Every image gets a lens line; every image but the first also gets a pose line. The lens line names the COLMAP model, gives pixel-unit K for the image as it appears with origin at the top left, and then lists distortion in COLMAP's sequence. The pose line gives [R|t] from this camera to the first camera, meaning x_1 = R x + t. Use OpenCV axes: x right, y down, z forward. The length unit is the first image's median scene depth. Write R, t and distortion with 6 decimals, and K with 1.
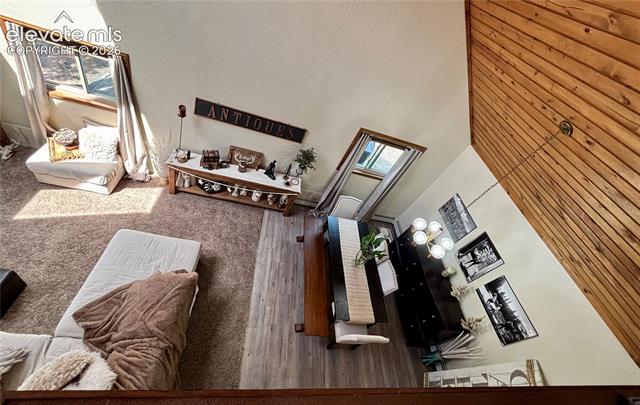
lens RADIAL K [[257.7, 0, 320.2], [0, 257.7, 166.2], [0, 0, 1]] dist [0.002116, -0.000452]
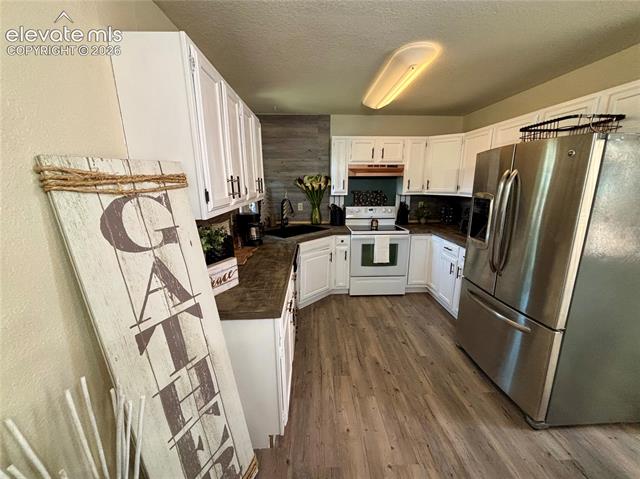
lens RADIAL K [[259.9, 0, 319.9], [0, 259.9, 240.2], [0, 0, 1]] dist [0.003472, -0.000658]
pose [[-0.937149, -0.341242, -0.072844, 0.409270], [-0.253920, 0.523761, 0.813141, 0.370287], [-0.239325, 0.780531, -0.577491, 0.826868]]
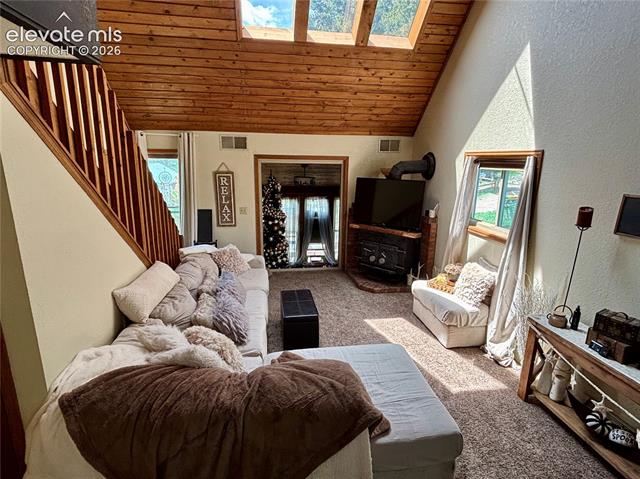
lens RADIAL K [[337.0, 0, 321.5], [0, 337.0, 239.4], [0, 0, 1]] dist [-0.002775, 0.001773]
pose [[0.109974, -0.134394, -0.984807, 0.082995], [-0.651935, 0.738151, -0.173536, 0.273835], [0.750258, 0.661114, -0.006439, 0.559765]]
